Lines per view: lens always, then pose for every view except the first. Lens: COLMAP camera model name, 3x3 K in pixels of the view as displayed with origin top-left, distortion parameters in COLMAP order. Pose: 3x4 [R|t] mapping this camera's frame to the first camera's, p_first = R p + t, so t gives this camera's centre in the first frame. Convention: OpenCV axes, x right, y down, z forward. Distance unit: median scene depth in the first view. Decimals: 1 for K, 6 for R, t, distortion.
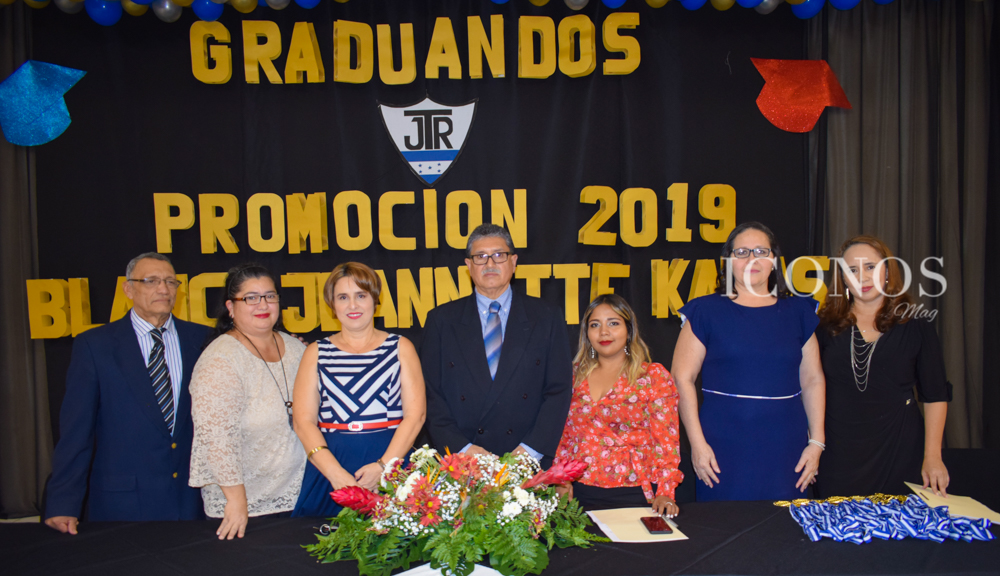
lens RADIAL K [[766.5, 0, 501.7], [0, 766.5, 291.2], [0, 0, 1]] dist [0.002740, -0.001488]
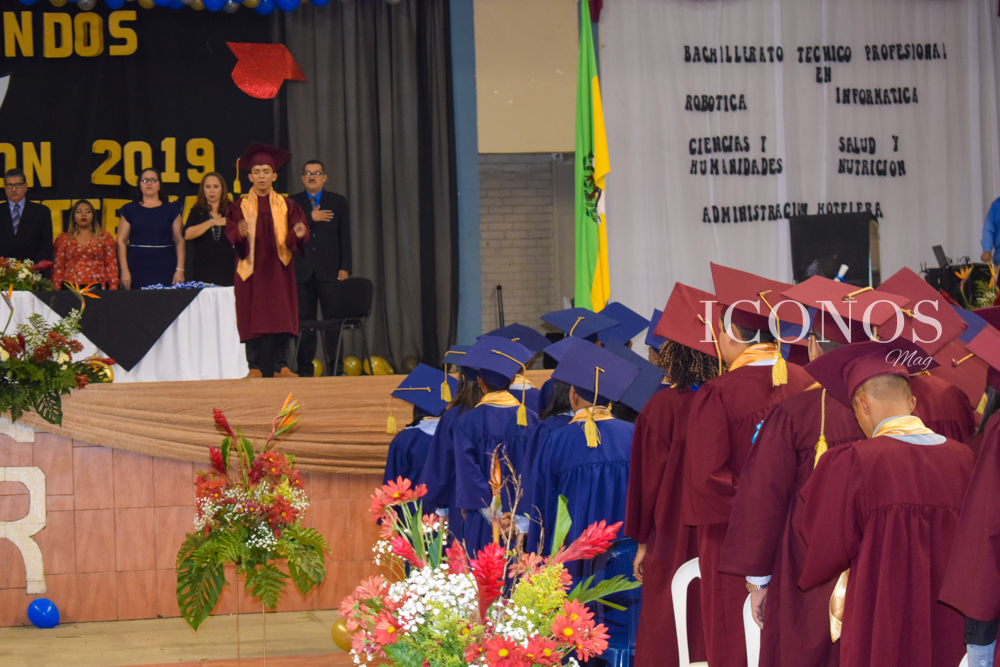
lens RADIAL K [[2346.6, 0, 501.7], [0, 2346.6, 329.6], [0, 0, 1]] dist [0.018825, 0.000000]
pose [[0.986672, -0.006330, 0.162597, 0.138605], [0.008006, 0.999921, -0.009656, 0.233420], [-0.162523, 0.010829, 0.986645, -3.092666]]
